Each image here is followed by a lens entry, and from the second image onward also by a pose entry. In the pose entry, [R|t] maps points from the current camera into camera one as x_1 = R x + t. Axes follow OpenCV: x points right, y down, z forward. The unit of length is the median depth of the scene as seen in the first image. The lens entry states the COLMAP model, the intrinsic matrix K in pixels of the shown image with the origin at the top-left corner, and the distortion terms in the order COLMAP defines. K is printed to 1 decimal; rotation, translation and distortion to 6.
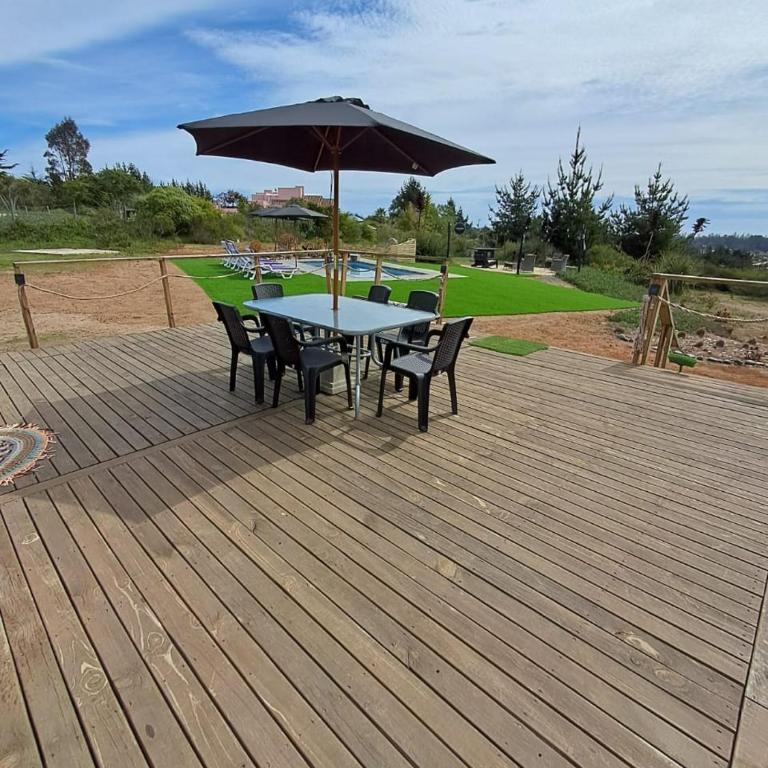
lens RADIAL K [[467.1, 0, 378.9], [0, 467.1, 381.8], [0, 0, 1]] dist [0.004819, 0.000243]
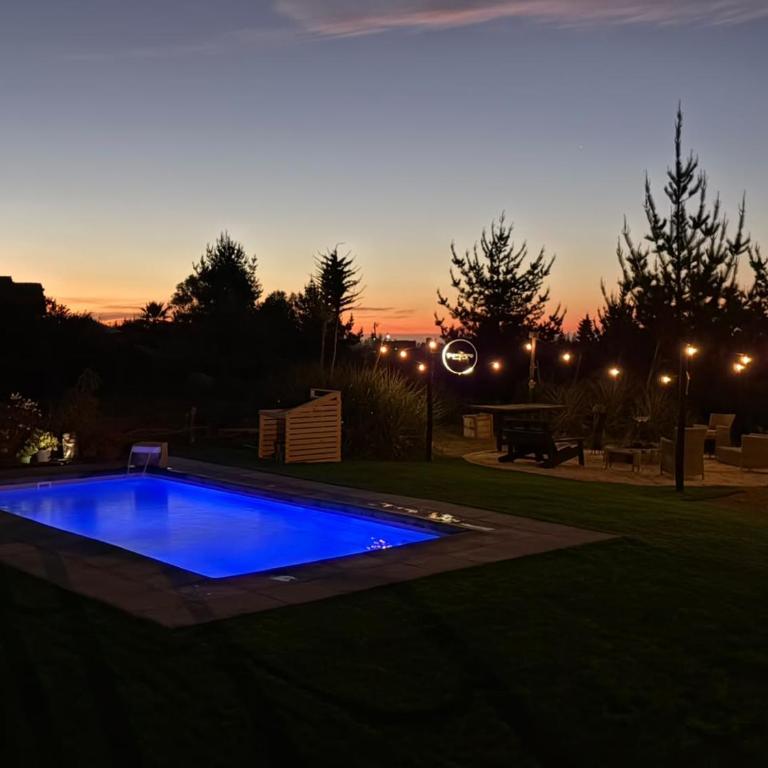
lens RADIAL K [[1051.0, 0, 386.2], [0, 1051.0, 385.5], [0, 0, 1]] dist [0.069799, -0.070470]
pose [[0.973829, -0.029068, 0.225416, -0.037533], [0.089385, 0.960851, -0.262253, -0.081857], [-0.208968, 0.275538, 0.938302, 0.222935]]
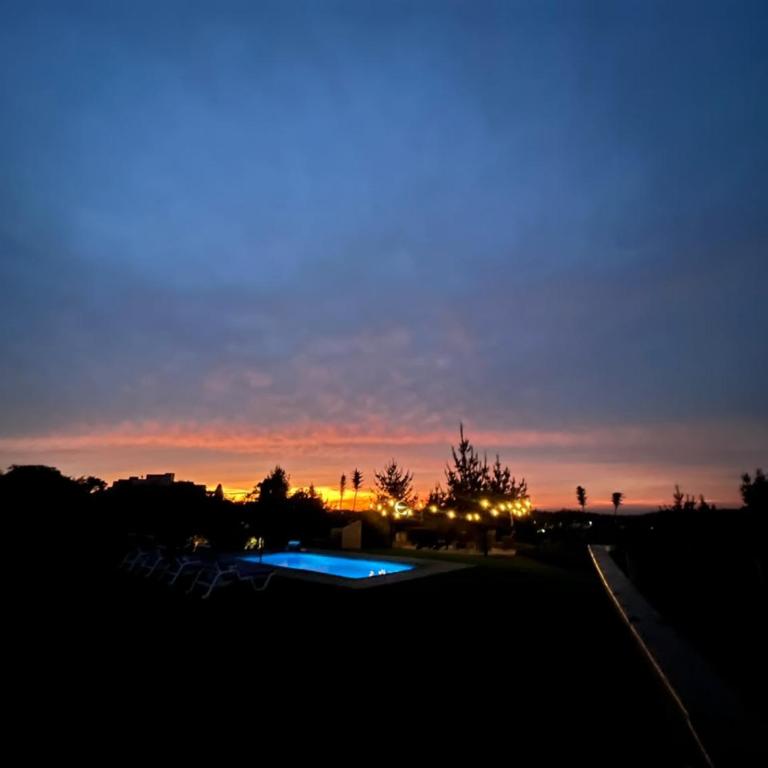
lens RADIAL K [[406.3, 0, 384.0], [0, 406.3, 384.0], [0, 0, 1]] dist [0.001652, 0.000104]
pose [[0.940830, 0.077048, 0.330005, -0.108070], [0.128623, 0.819750, -0.558092, -0.058519], [-0.313521, 0.567516, 0.761334, 0.184048]]
